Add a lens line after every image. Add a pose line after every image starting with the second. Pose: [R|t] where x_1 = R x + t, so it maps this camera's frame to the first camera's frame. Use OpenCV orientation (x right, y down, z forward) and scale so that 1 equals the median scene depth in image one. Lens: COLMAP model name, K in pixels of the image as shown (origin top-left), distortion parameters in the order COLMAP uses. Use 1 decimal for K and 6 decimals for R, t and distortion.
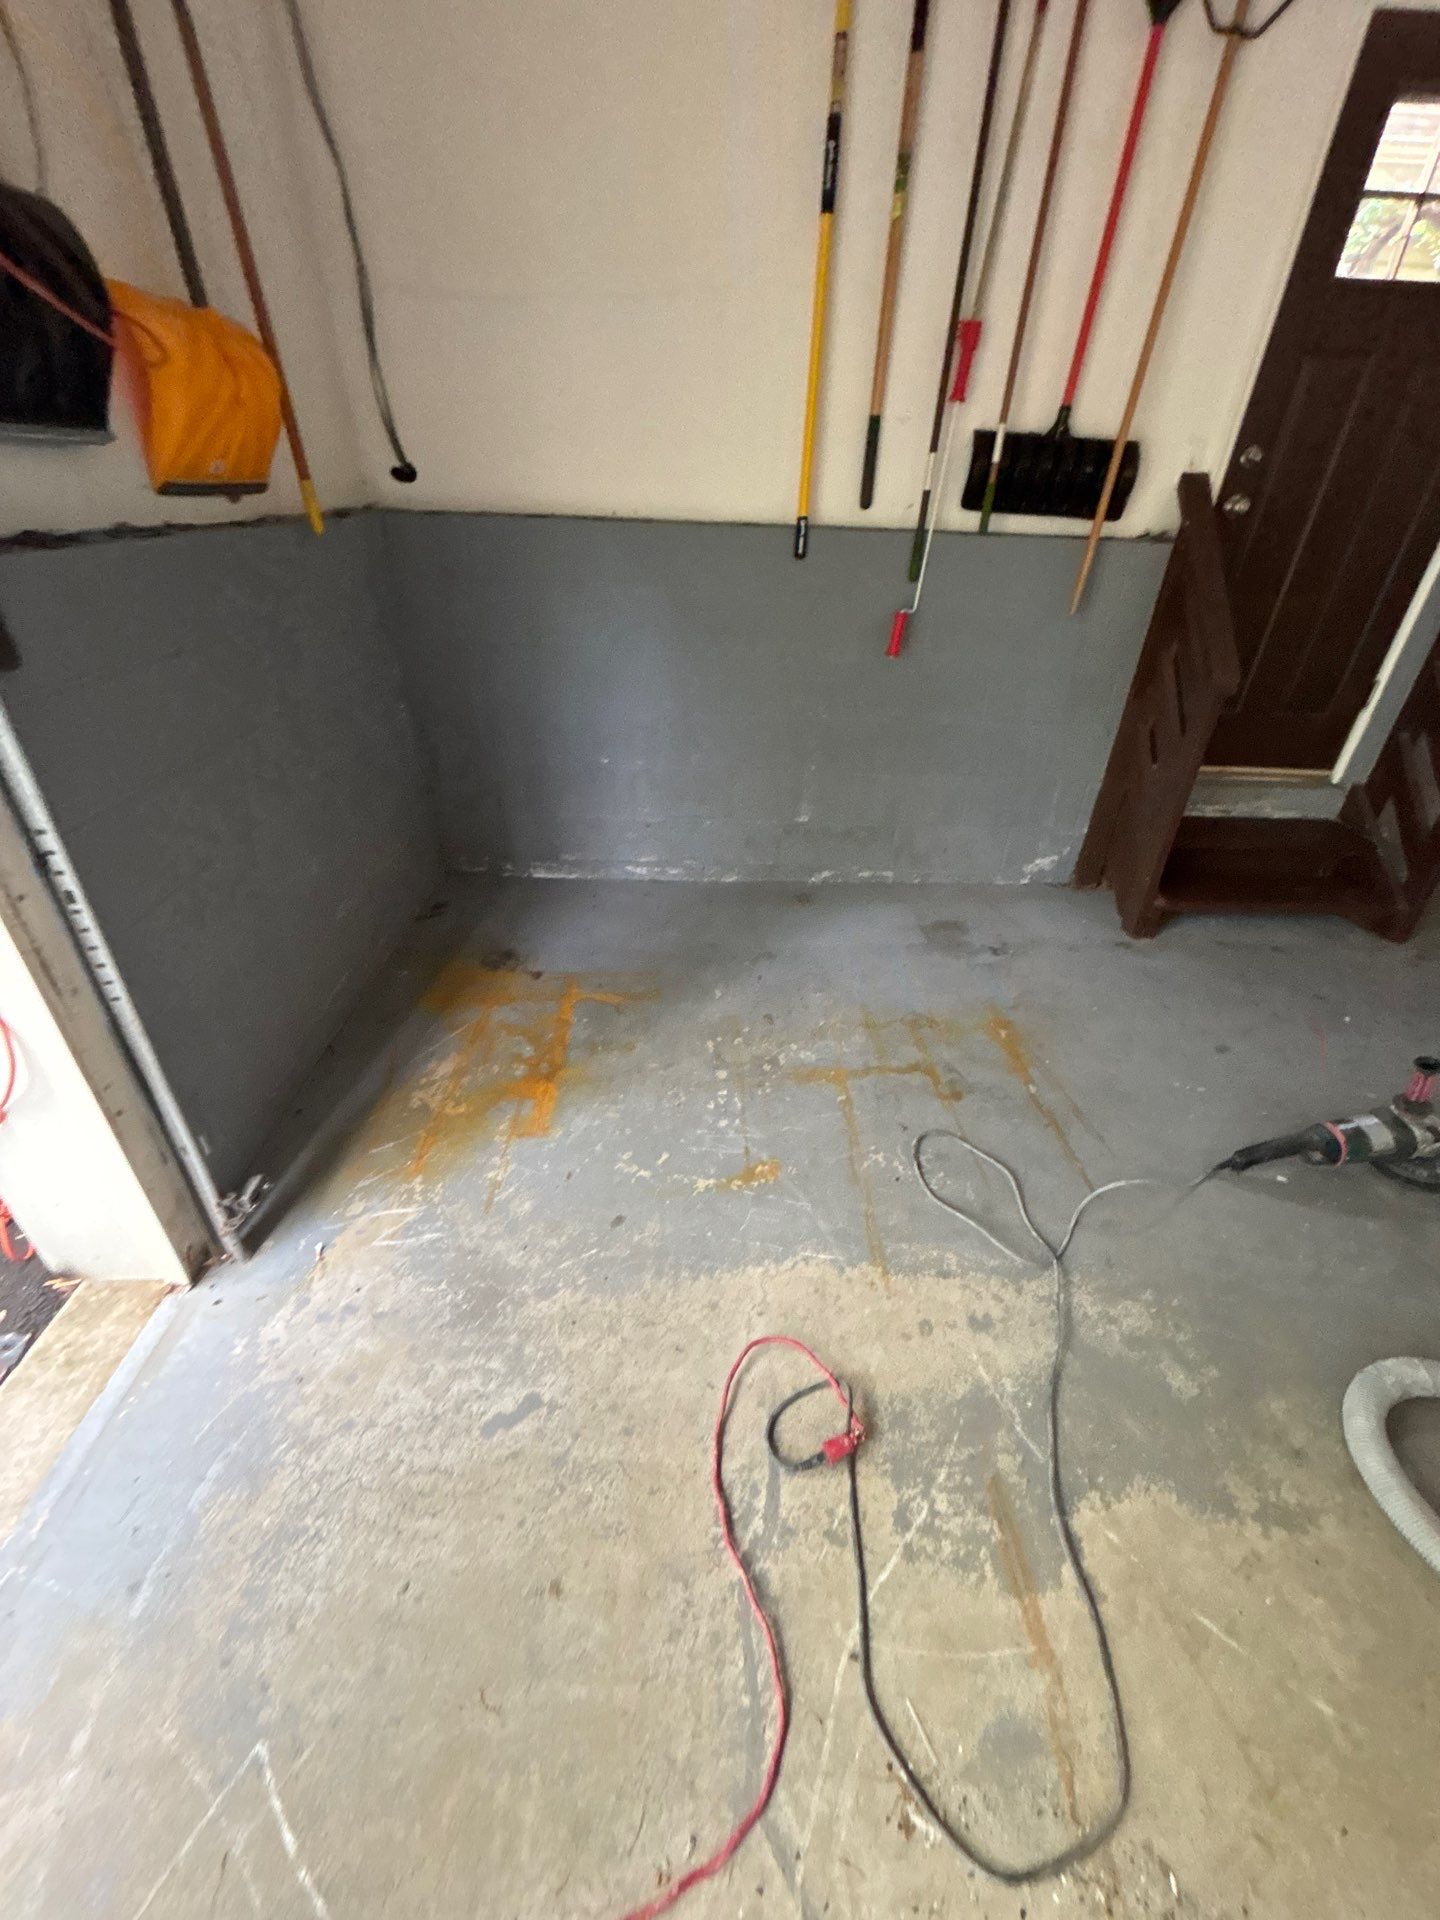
lens RADIAL K [[770.6, 0, 727.5], [0, 770.6, 962.7], [0, 0, 1]] dist [-0.001082, -0.000475]
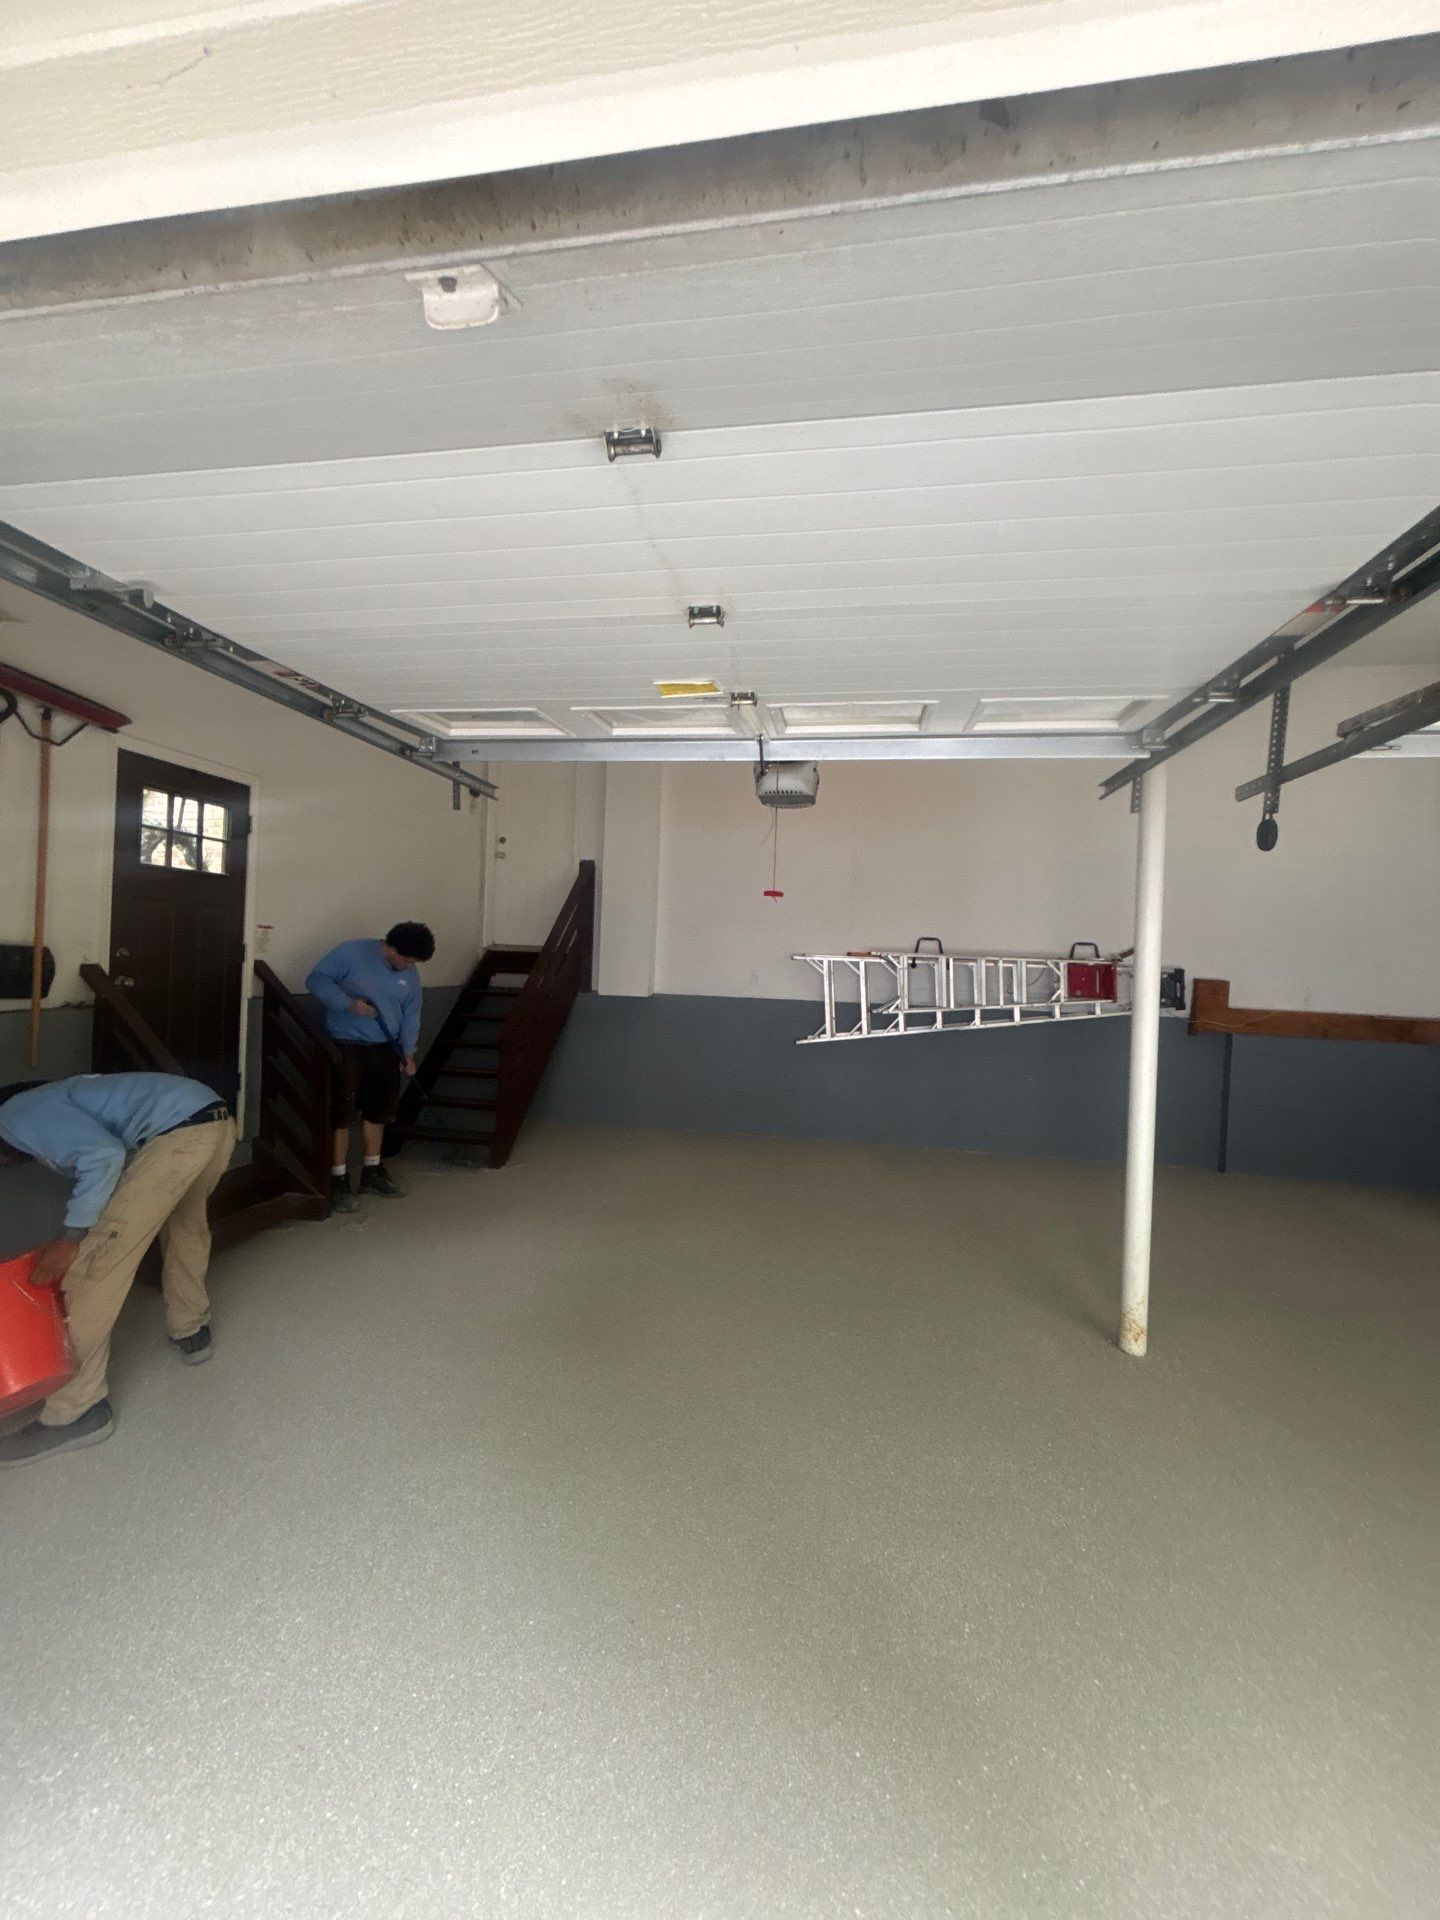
lens RADIAL K [[770.6, 0, 716.6], [0, 770.6, 956.6], [0, 0, 1]] dist [-0.001082, -0.000475]
pose [[0.183677, -0.024571, 0.982680, -0.569529], [0.498440, 0.863965, -0.071563, 0.021562], [-0.847243, 0.502952, 0.170938, -0.216570]]
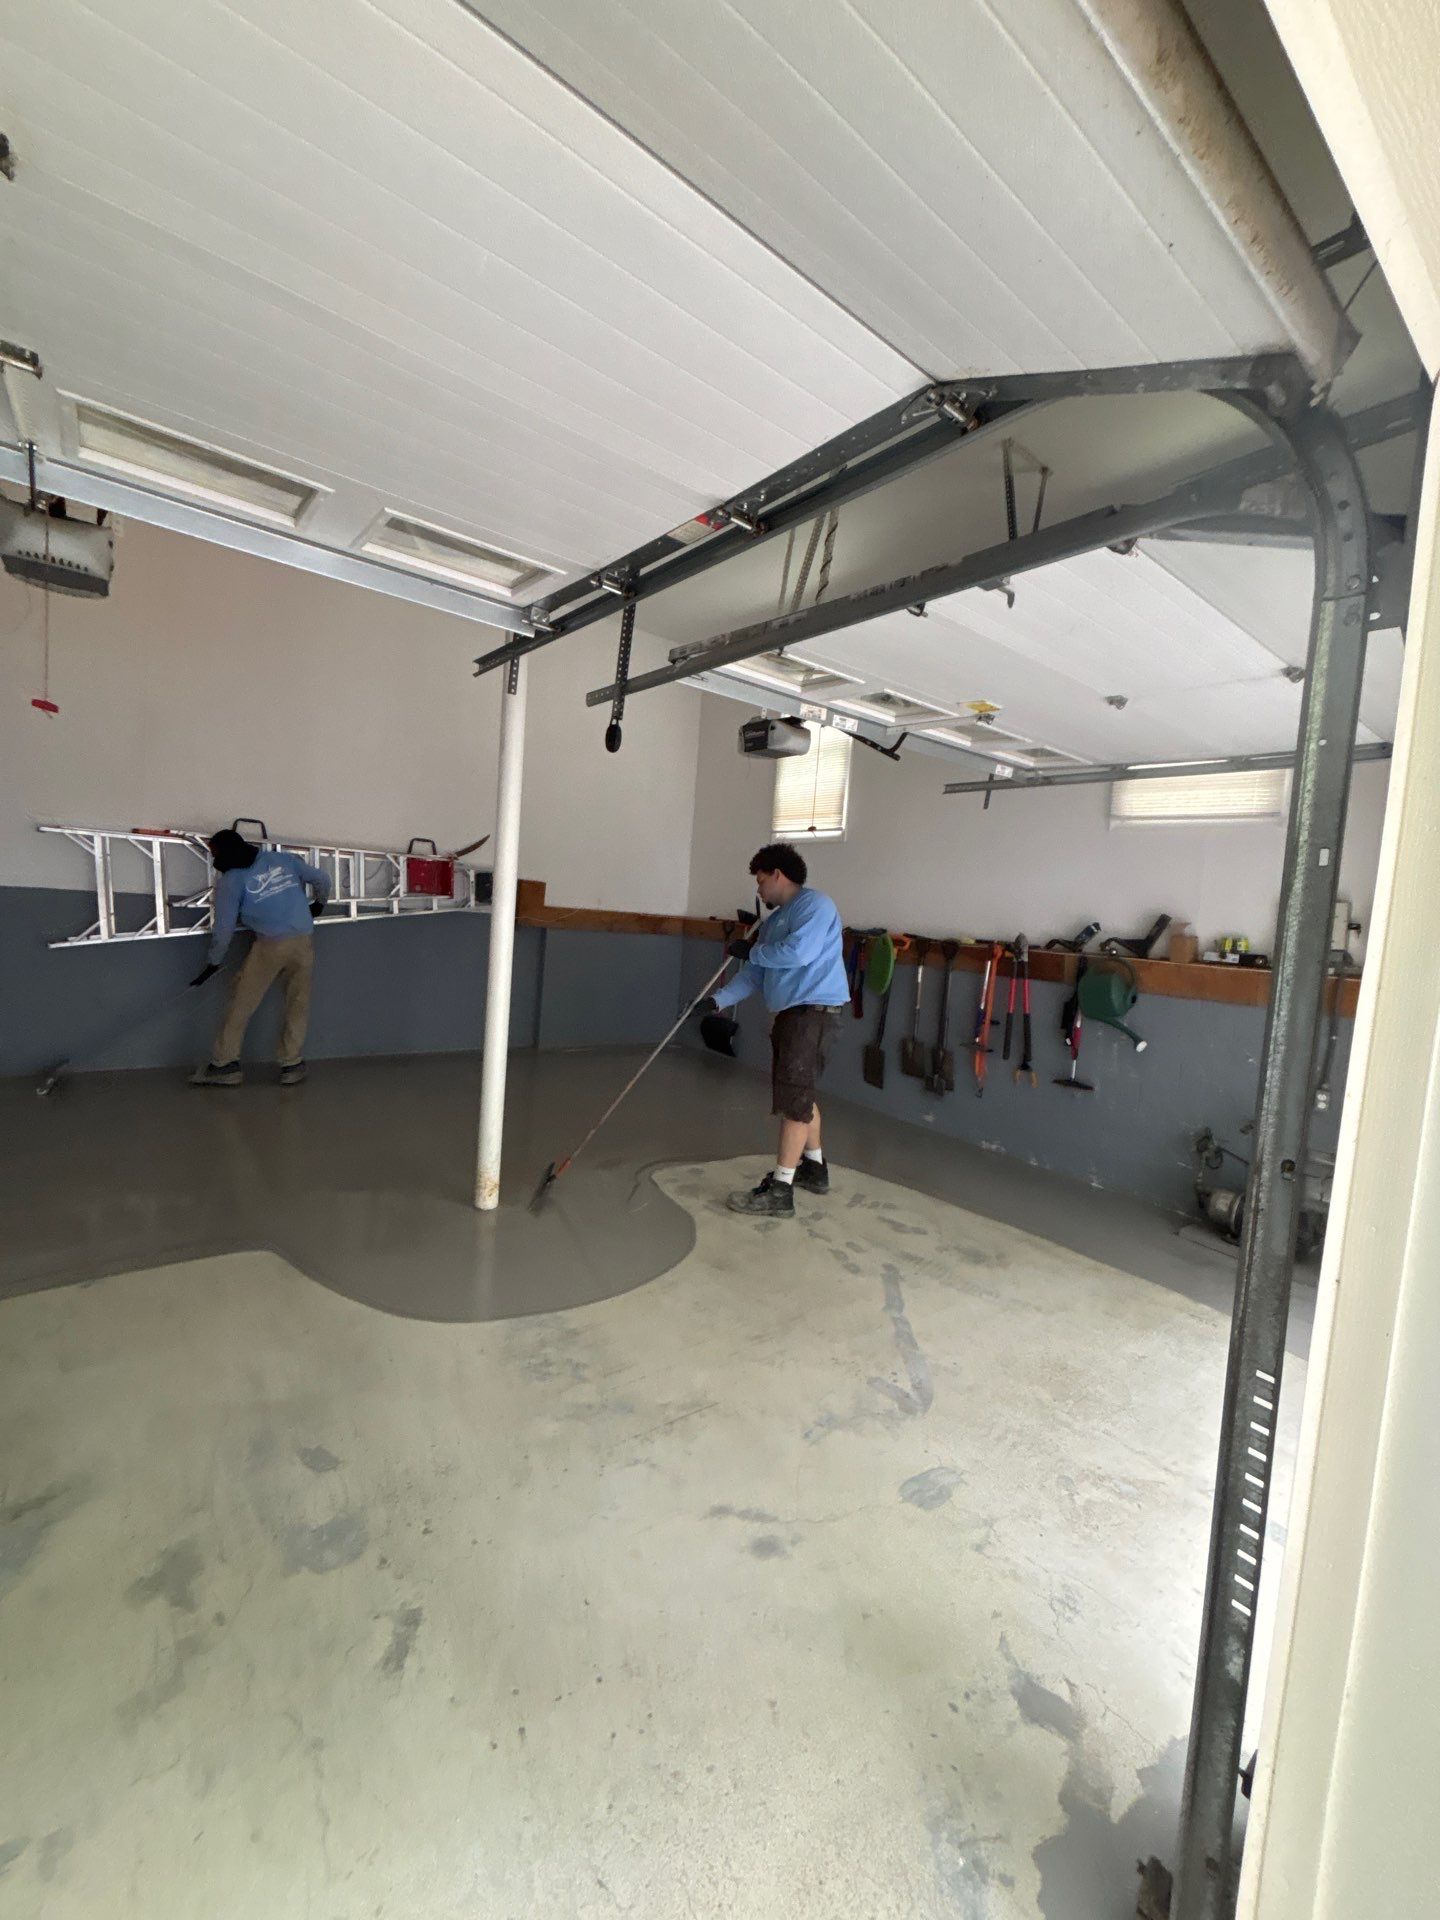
lens RADIAL K [[770.6, 0, 720.2], [0, 770.6, 956.9], [0, 0, 1]] dist [-0.001082, -0.000475]
pose [[-0.611918, -0.126627, 0.780719, -0.496959], [0.339595, 0.849417, 0.403939, 0.037354], [-0.714305, 0.512306, -0.476771, -0.118510]]
